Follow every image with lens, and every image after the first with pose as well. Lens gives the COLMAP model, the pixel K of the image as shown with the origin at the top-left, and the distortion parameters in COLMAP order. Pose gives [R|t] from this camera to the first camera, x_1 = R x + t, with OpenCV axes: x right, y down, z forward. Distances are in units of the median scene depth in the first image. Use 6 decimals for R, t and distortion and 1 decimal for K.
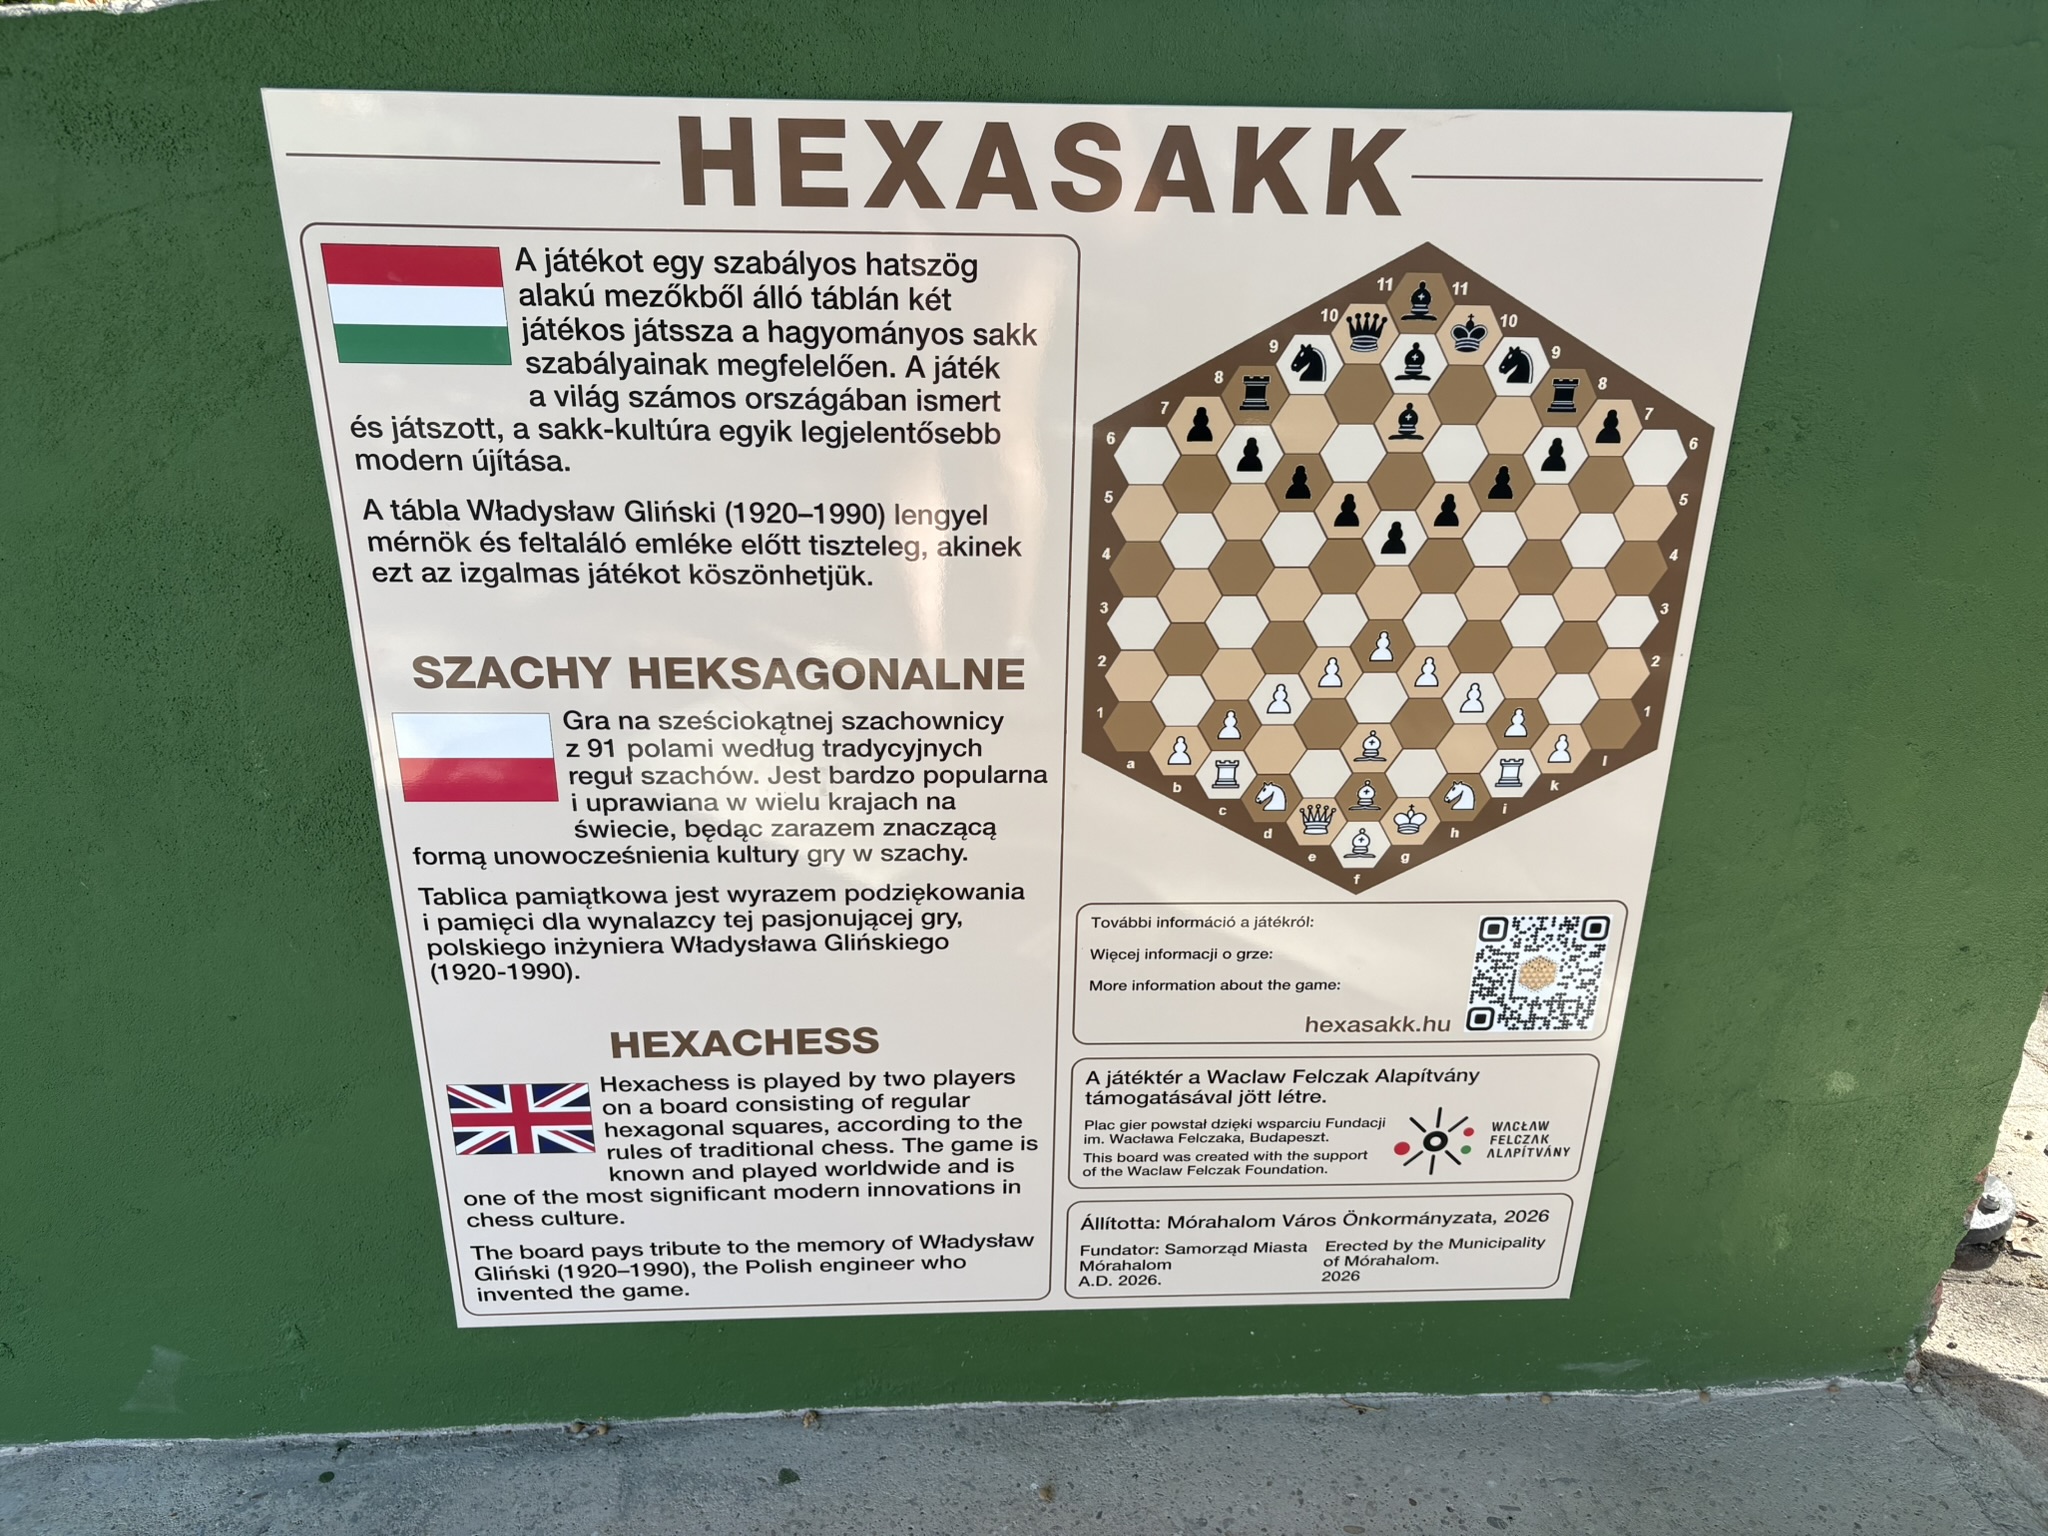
lens RADIAL K [[1537.4, 0, 1017.1], [0, 1537.4, 771.2], [0, 0, 1]] dist [0.020648, -0.020548]
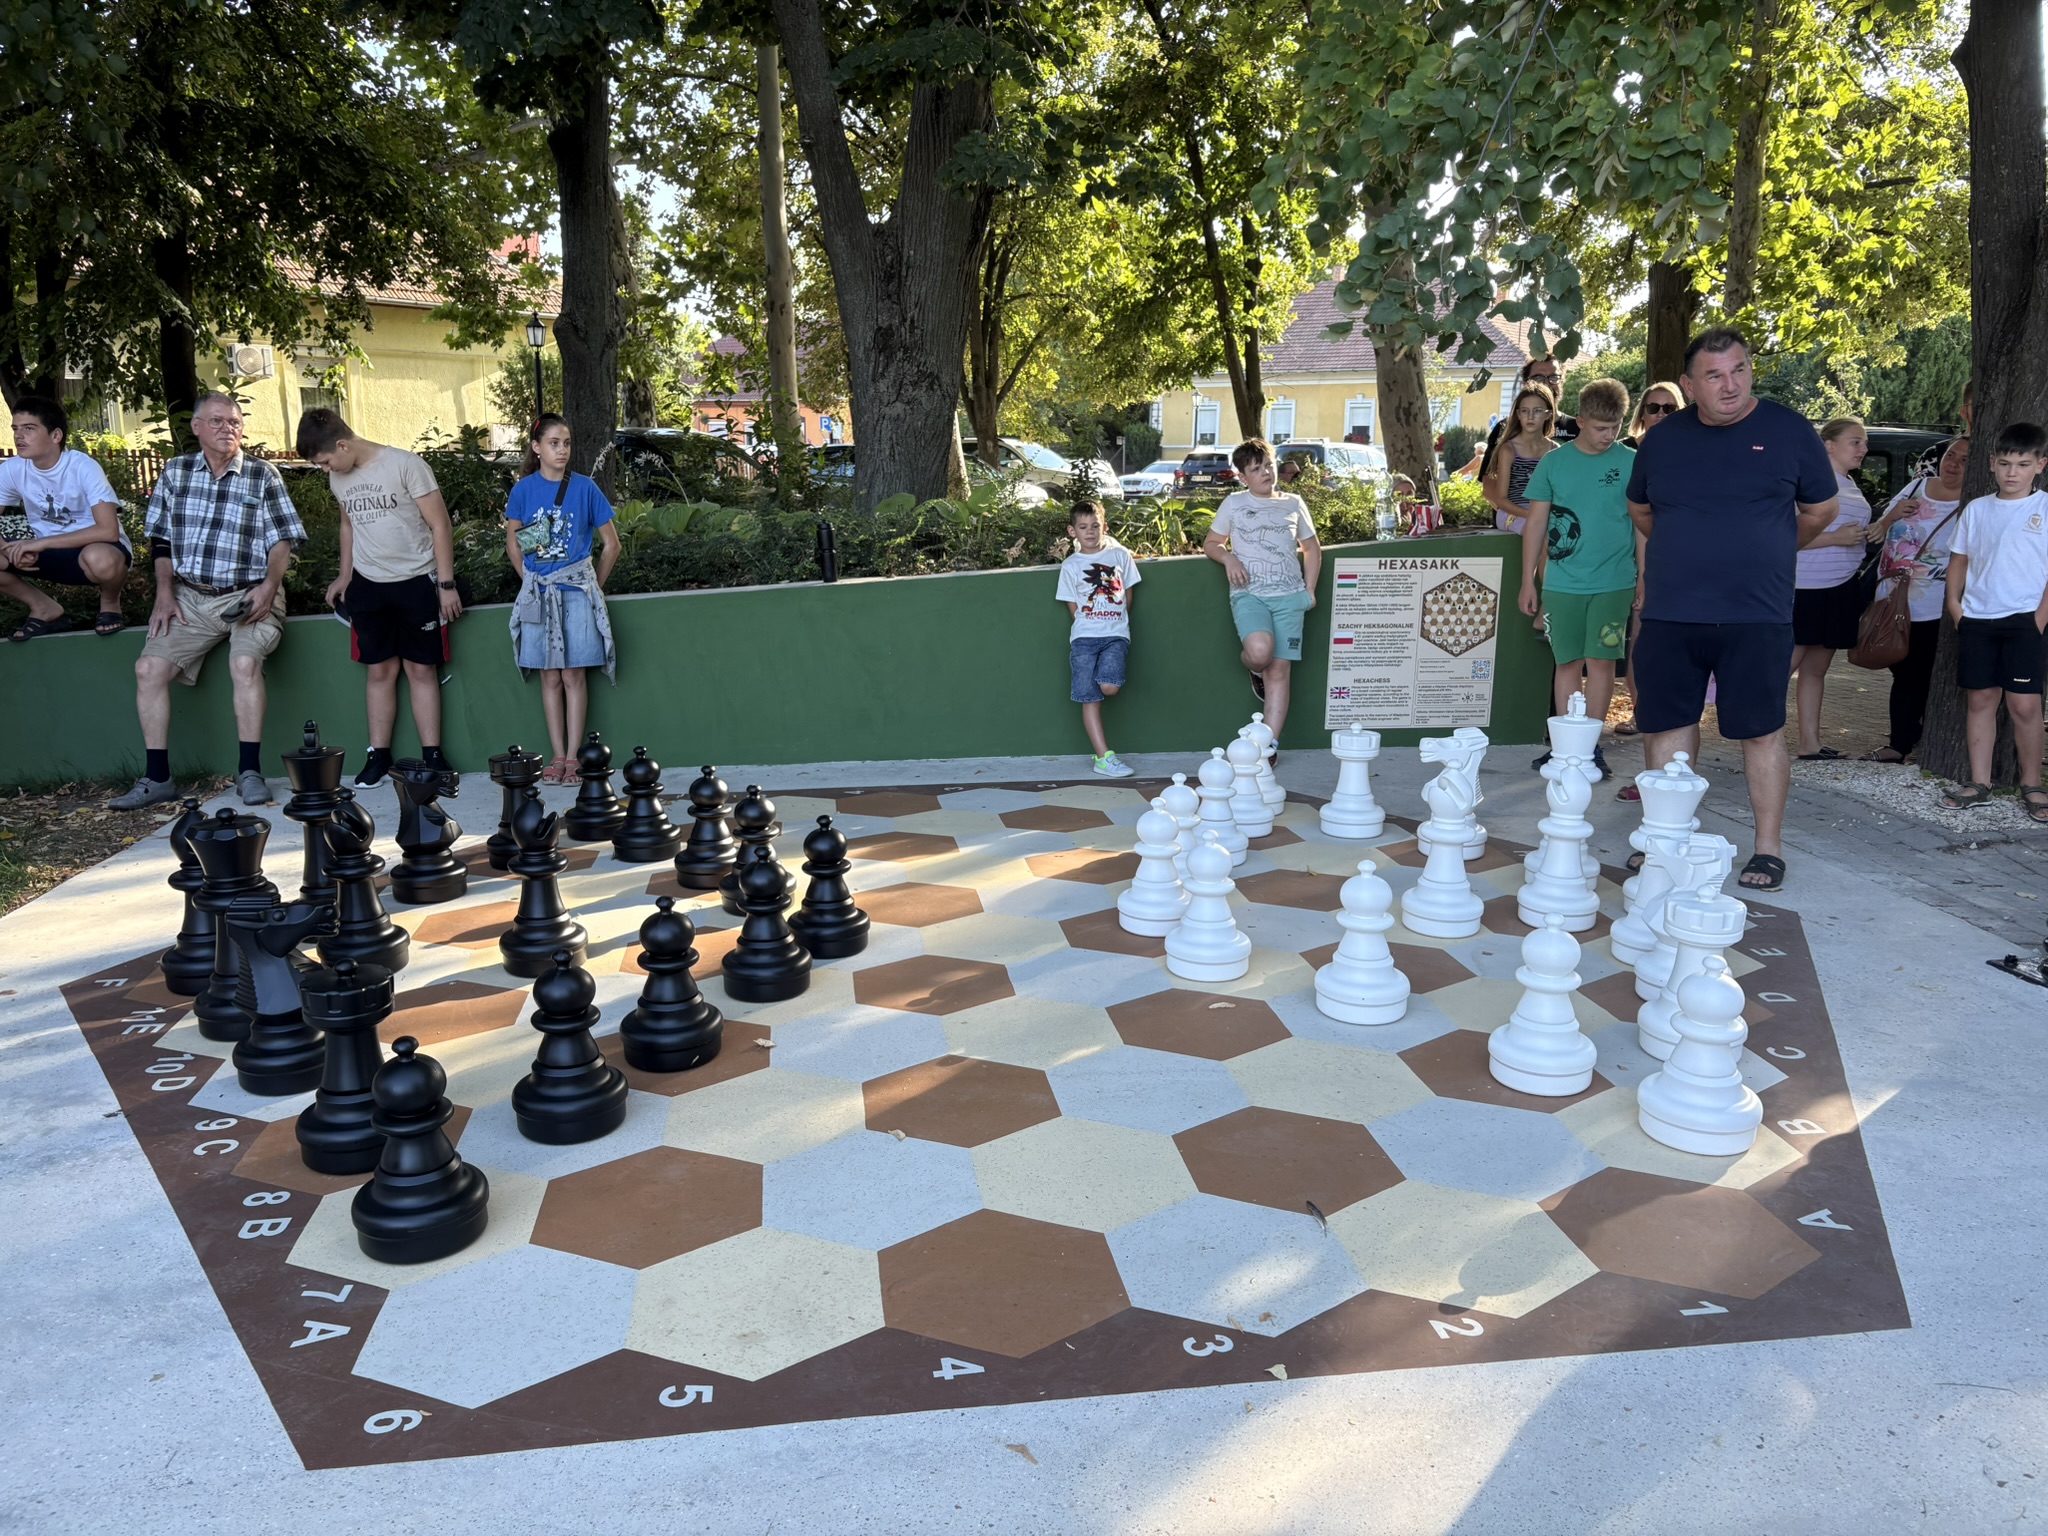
lens RADIAL K [[1550.9, 0, 1021.7], [0, 1550.9, 773.1], [0, 0, 1]] dist [0.022394, -0.014967]
pose [[0.996510, -0.018320, 0.081434, -2.630994], [0.032549, 0.983671, -0.177006, 2.000991], [-0.076862, 0.179039, 0.980835, -6.427366]]
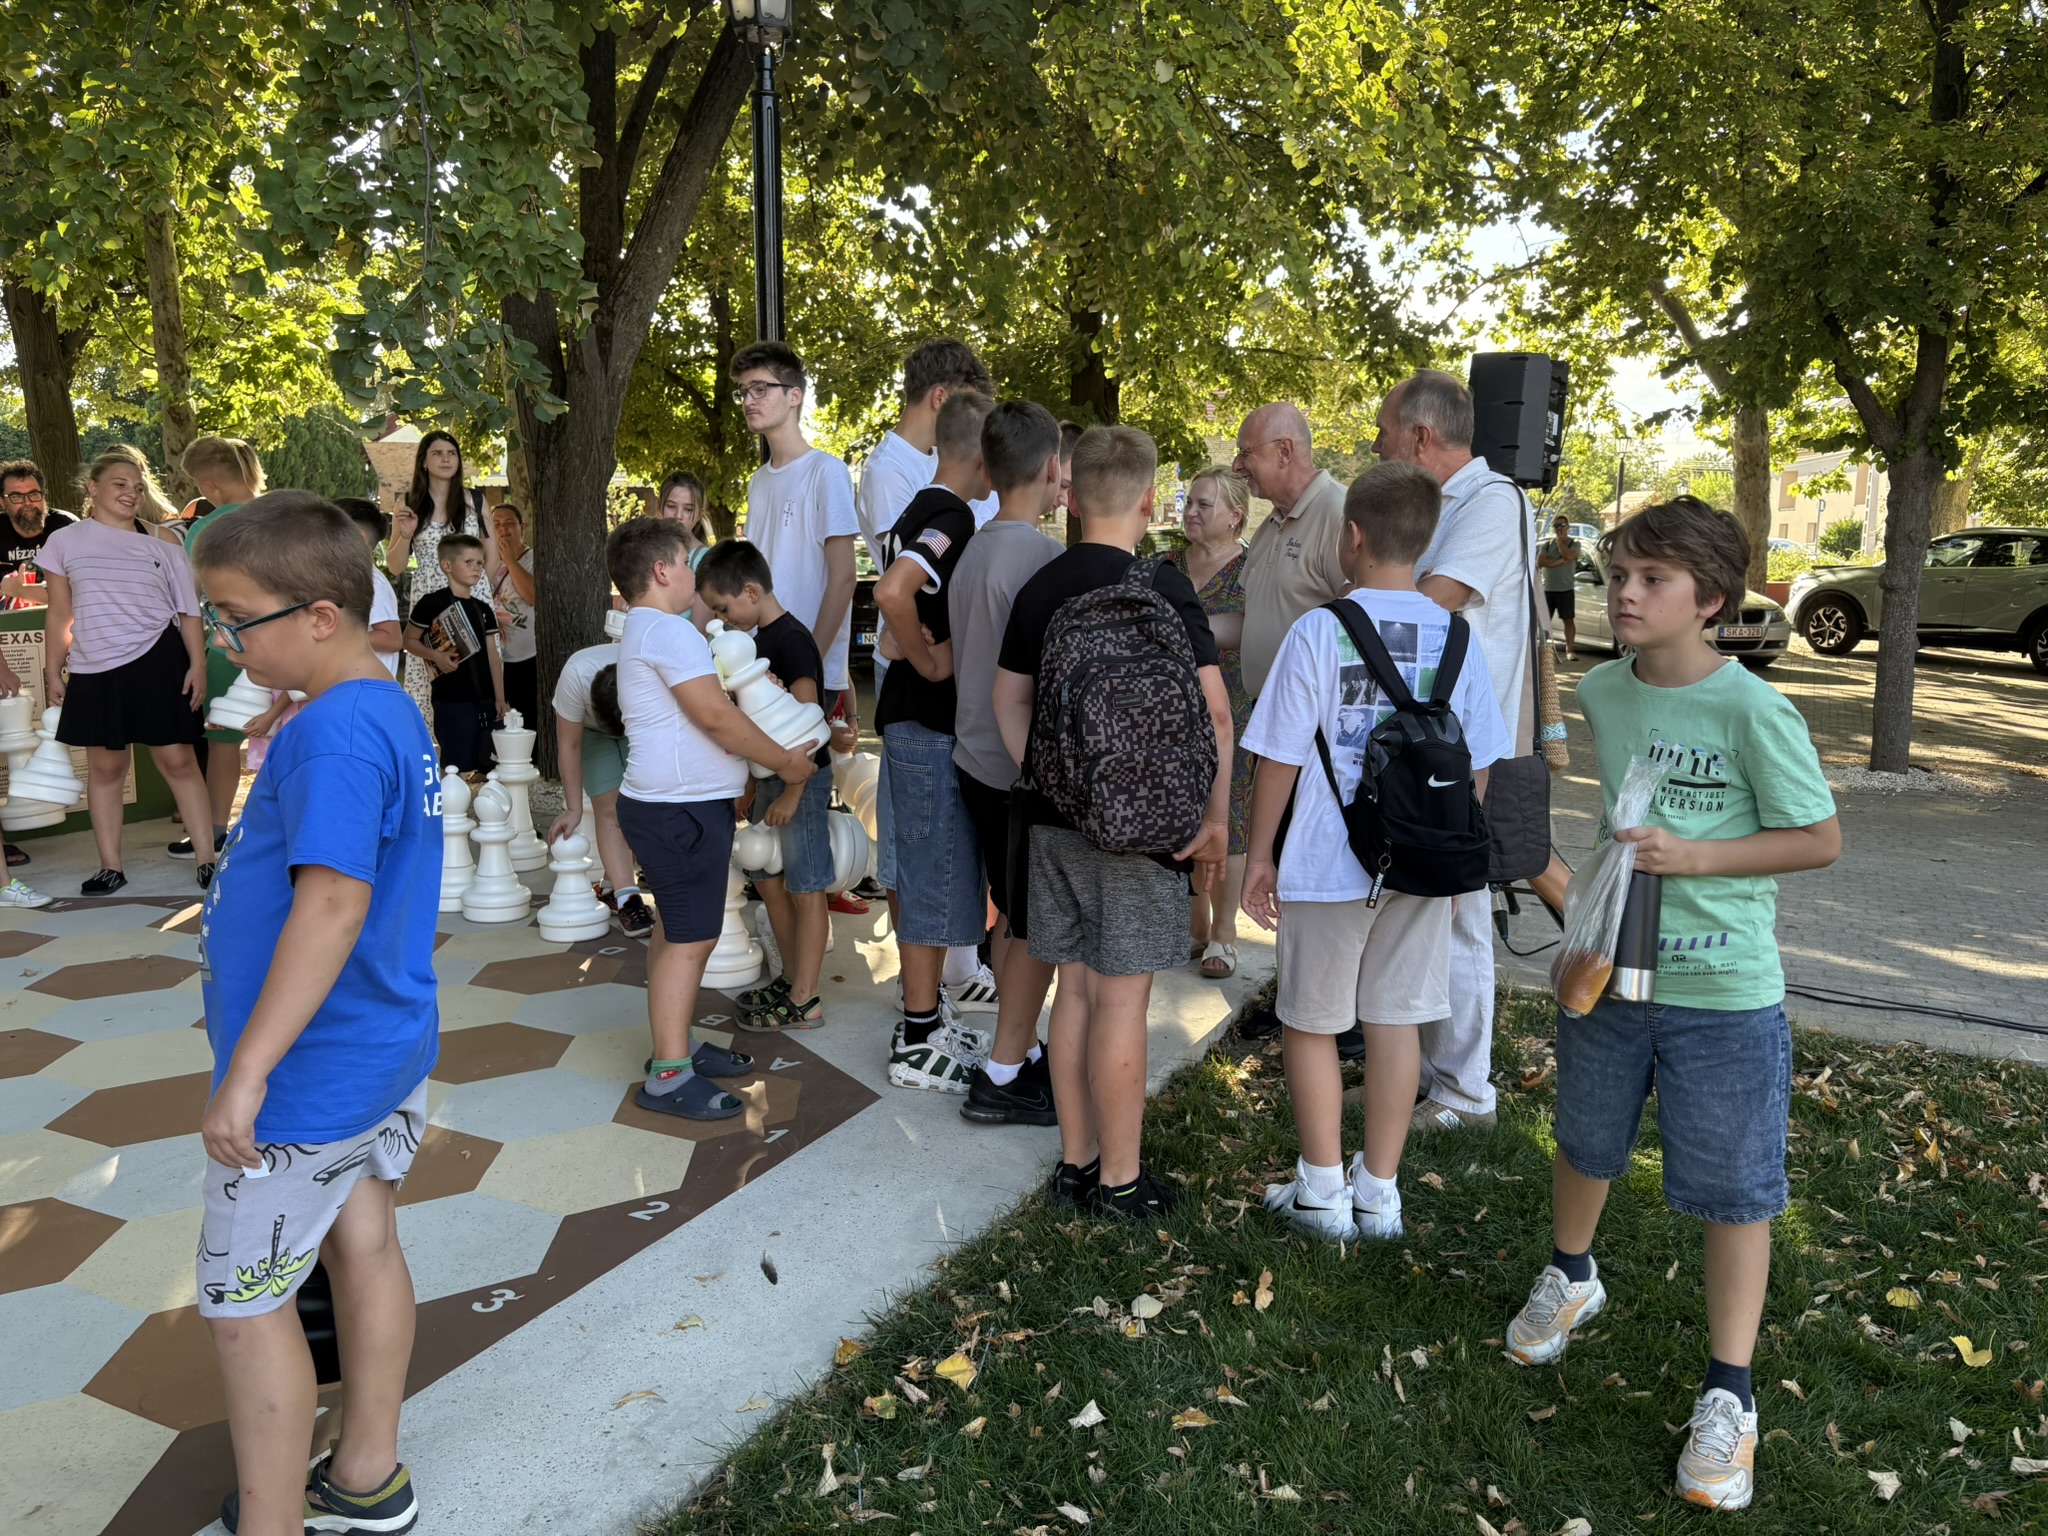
lens RADIAL K [[1550.9, 0, 1021.7], [0, 1550.9, 773.1], [0, 0, 1]] dist [0.022394, -0.014967]
pose [[0.488736, -0.136818, 0.861637, -4.059444], [0.325950, 0.944744, -0.034871, 1.985995], [-0.809255, 0.297893, 0.506326, -6.271731]]
